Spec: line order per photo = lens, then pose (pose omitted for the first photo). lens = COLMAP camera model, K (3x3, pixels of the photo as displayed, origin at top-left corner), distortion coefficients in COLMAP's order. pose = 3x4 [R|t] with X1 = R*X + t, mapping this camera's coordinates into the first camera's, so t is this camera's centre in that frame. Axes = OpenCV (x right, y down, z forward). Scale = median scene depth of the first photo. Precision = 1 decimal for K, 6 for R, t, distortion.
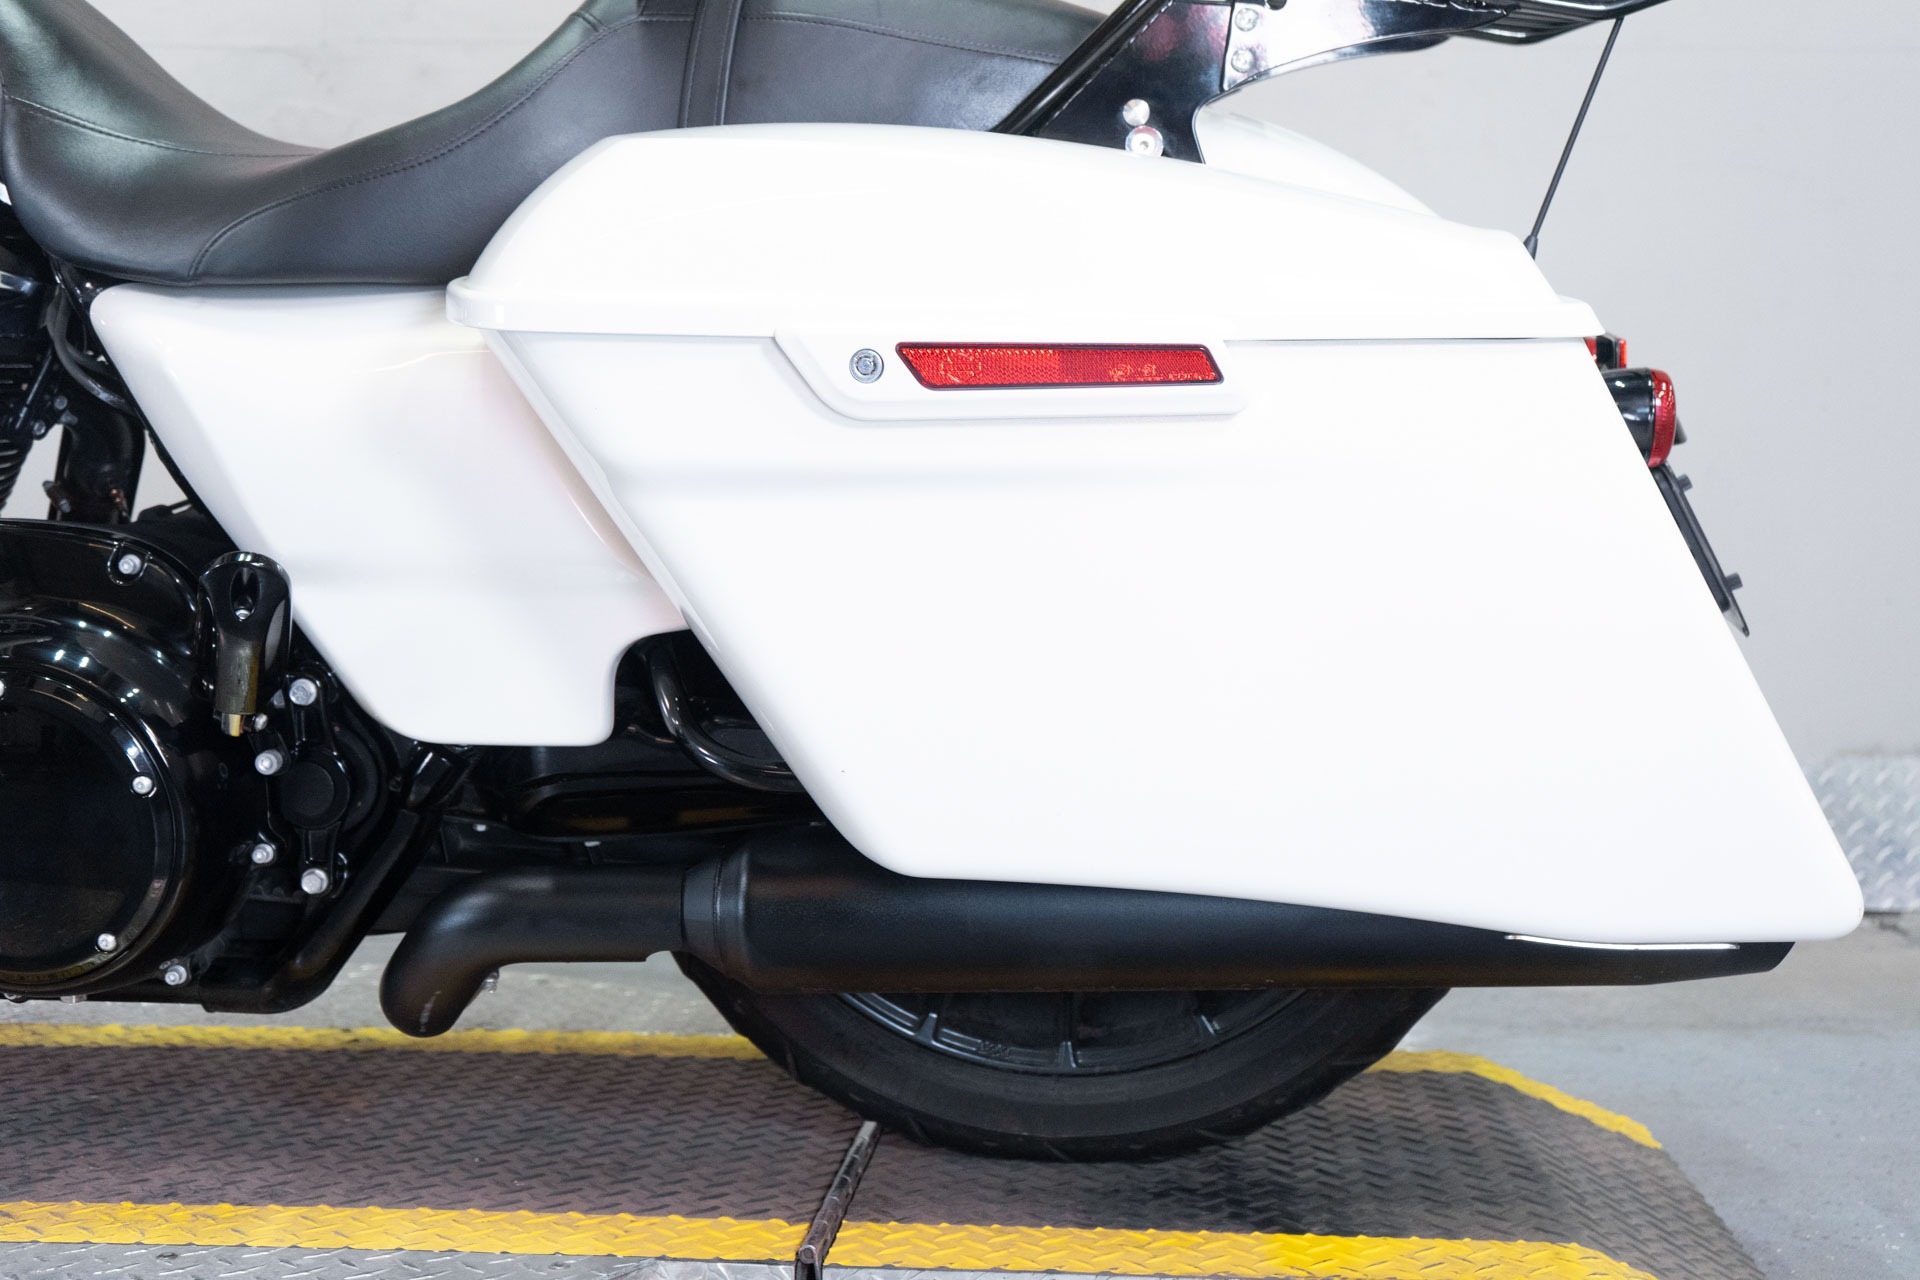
lens RADIAL K [[2387.8, 0, 942.5], [0, 2387.8, 632.9], [0, 0, 1]] dist [0.010331, 0.000000]
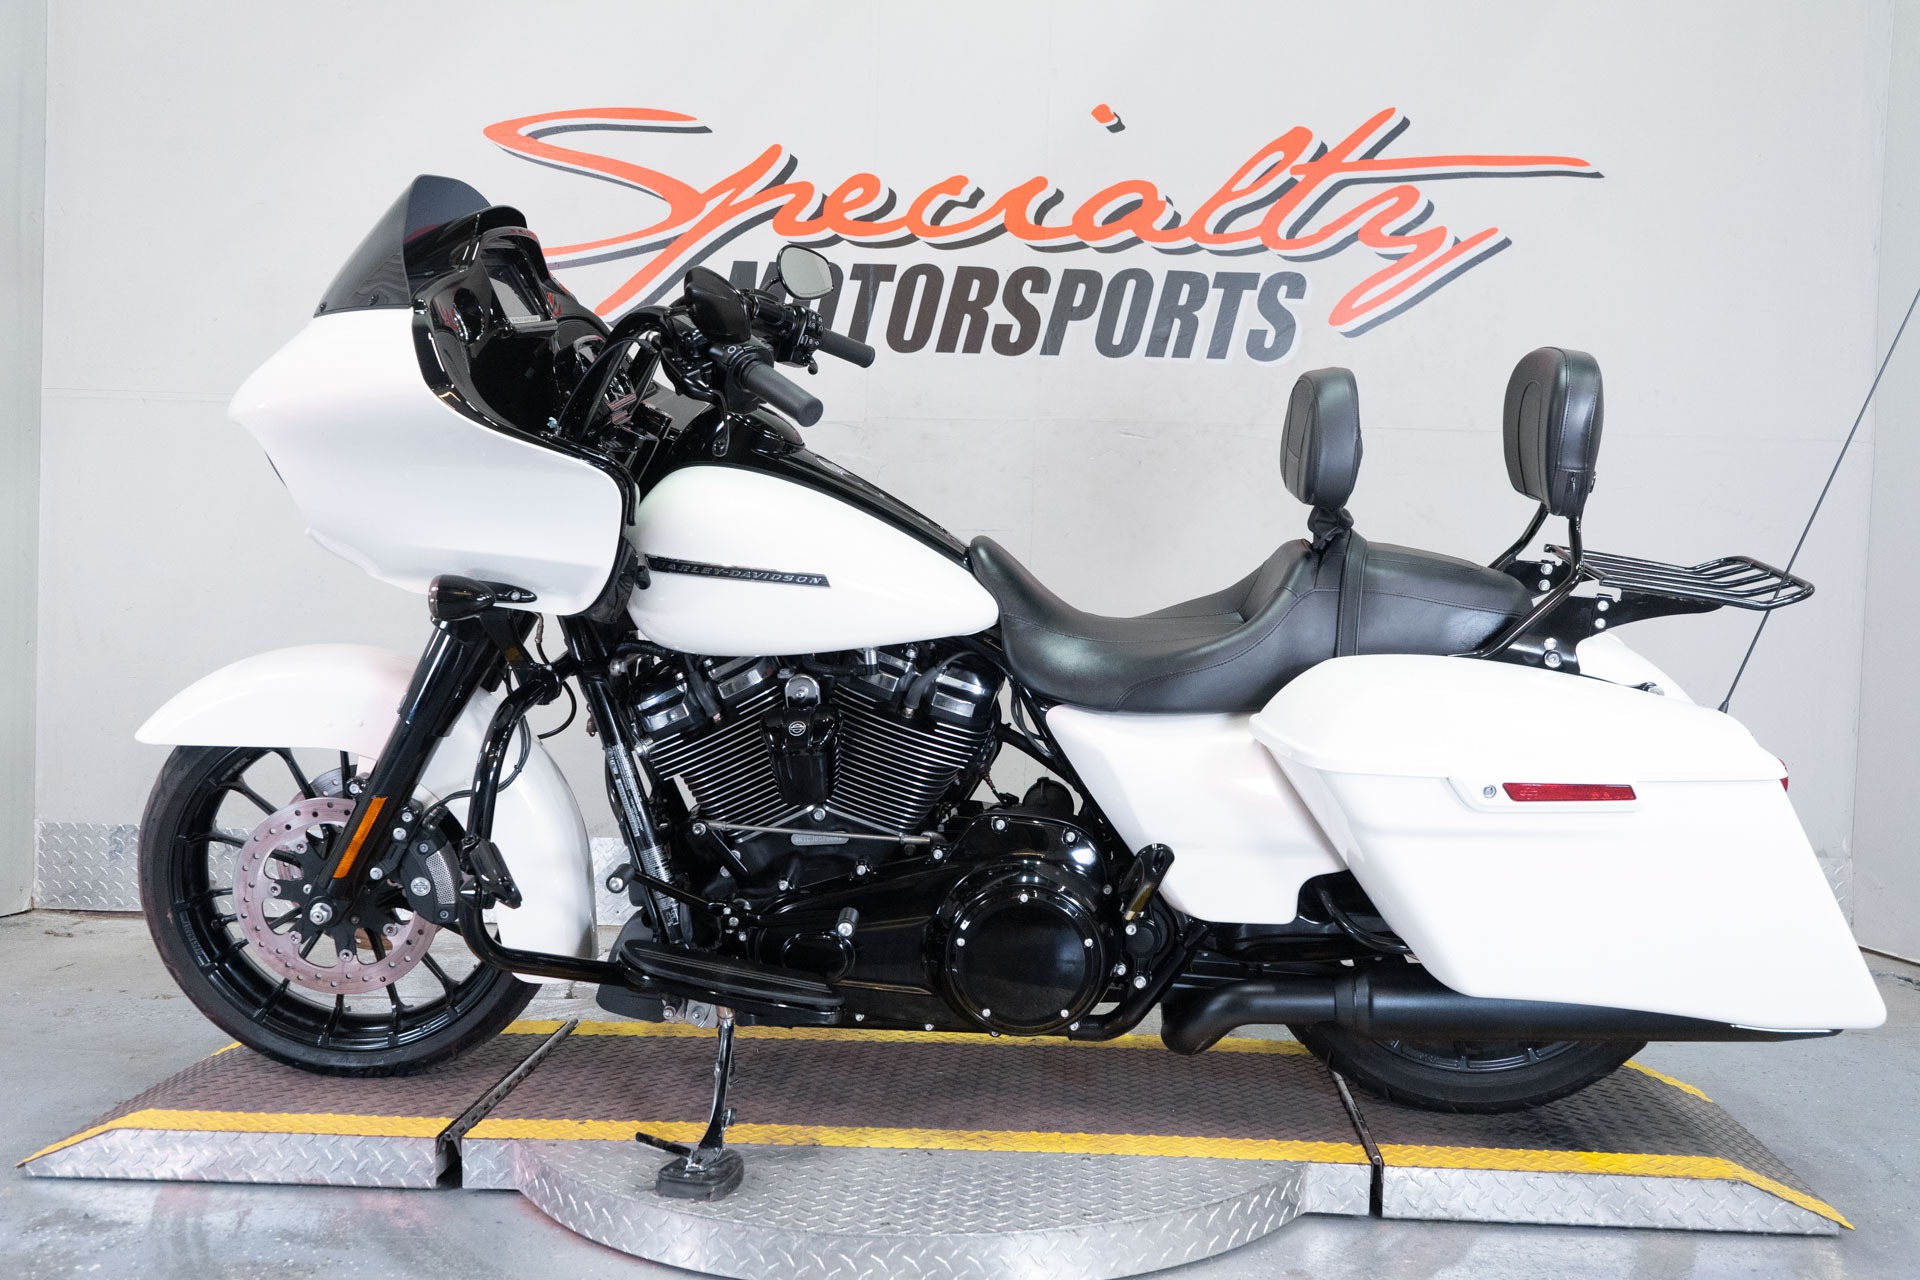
lens RADIAL K [[1906.1, 0, 958.0], [0, 1906.1, 625.7], [0, 0, 1]] dist [0.004481, 0.000000]
pose [[0.999390, 0.013563, 0.032175, -0.493263], [-0.013158, 0.999832, -0.012765, -0.193168], [-0.032342, 0.012334, 0.999401, -0.708374]]
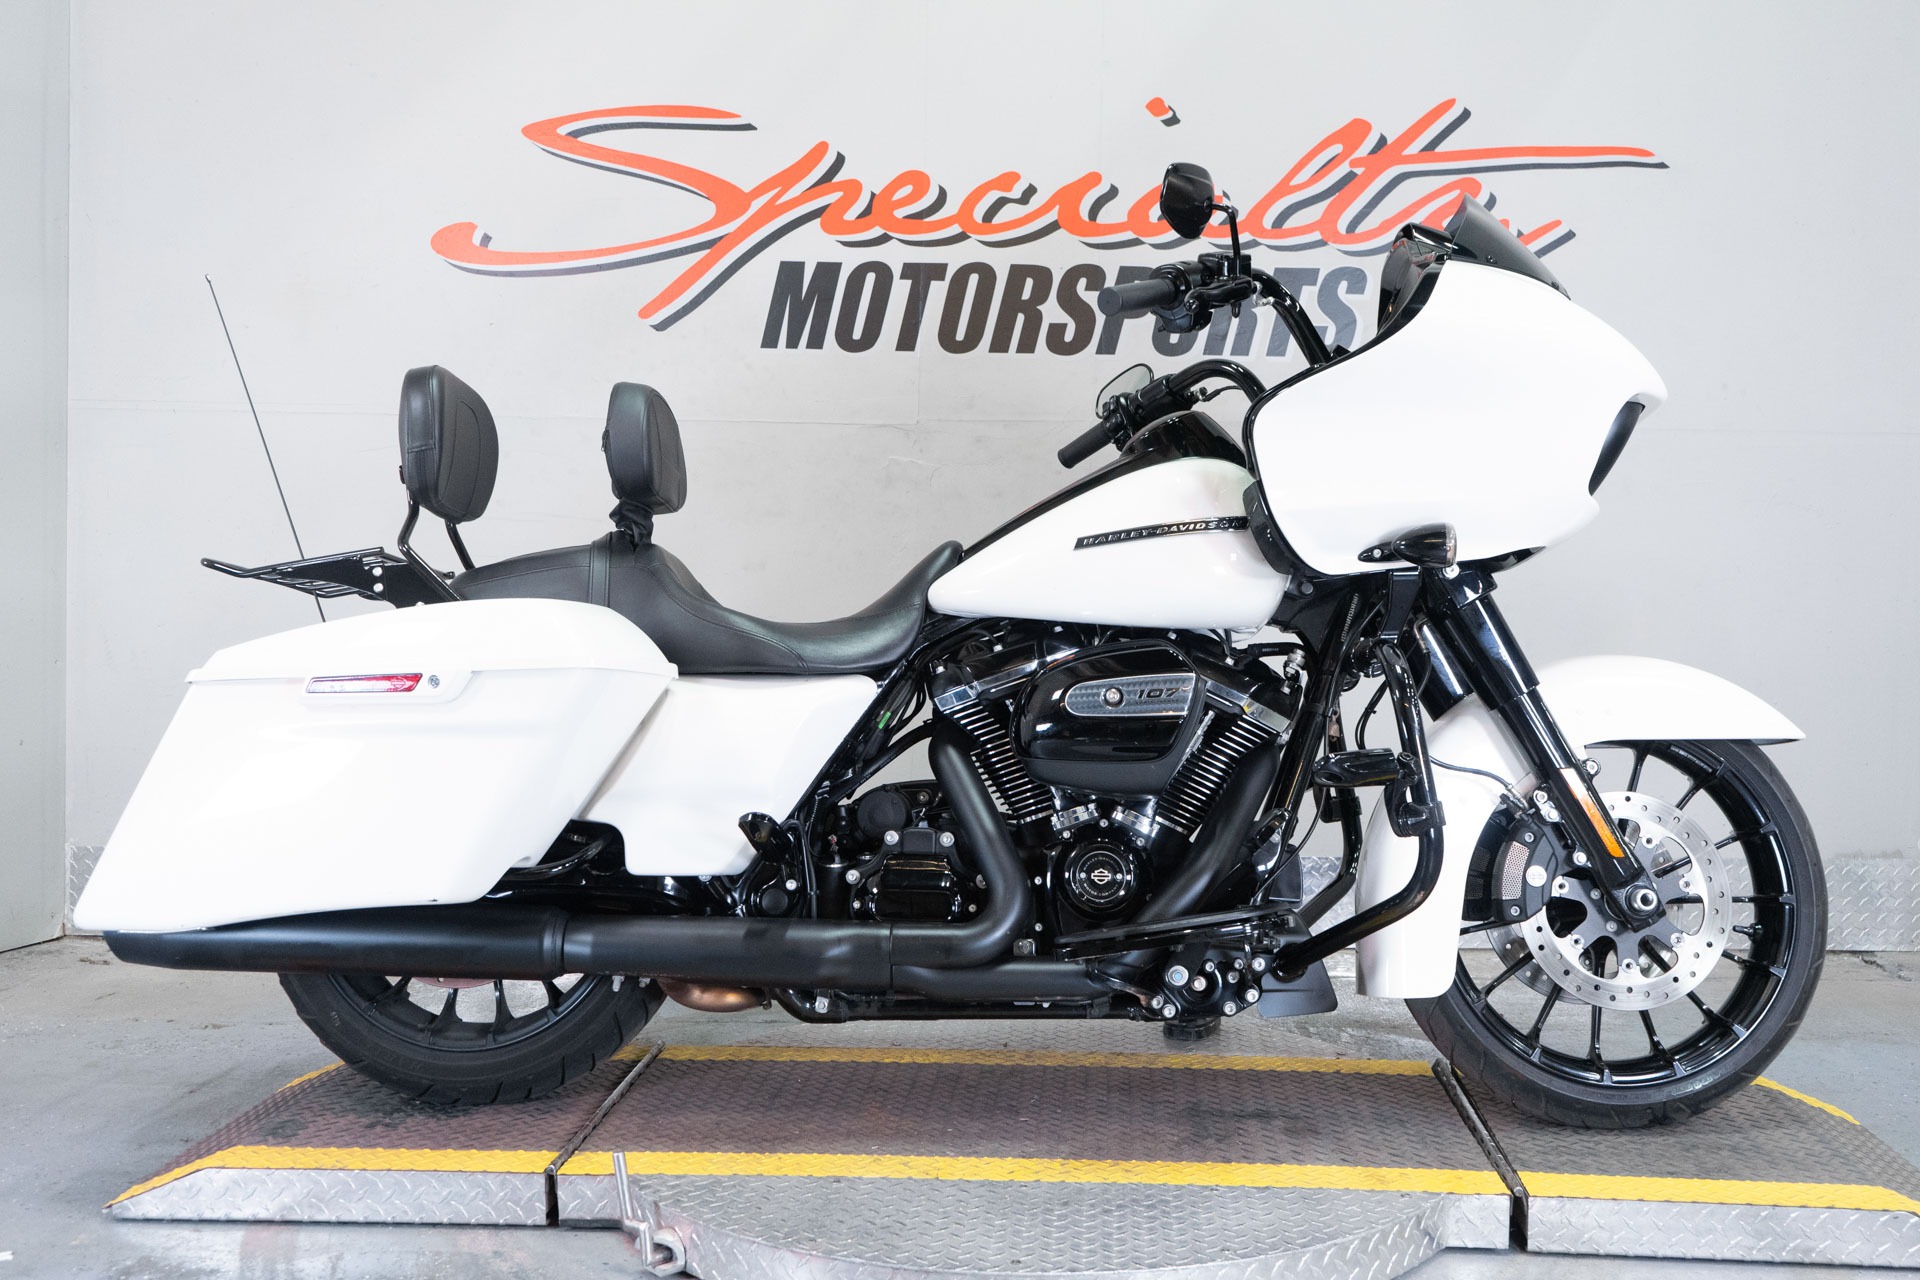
lens RADIAL K [[1906.1, 0, 960.0], [0, 1906.1, 629.6], [0, 0, 1]] dist [0.004481, 0.000000]
pose [[0.998957, 0.001562, 0.045629, -0.621196], [-0.000999, 0.999923, -0.012367, -0.199641], [-0.045645, 0.012308, 0.998882, -0.631257]]
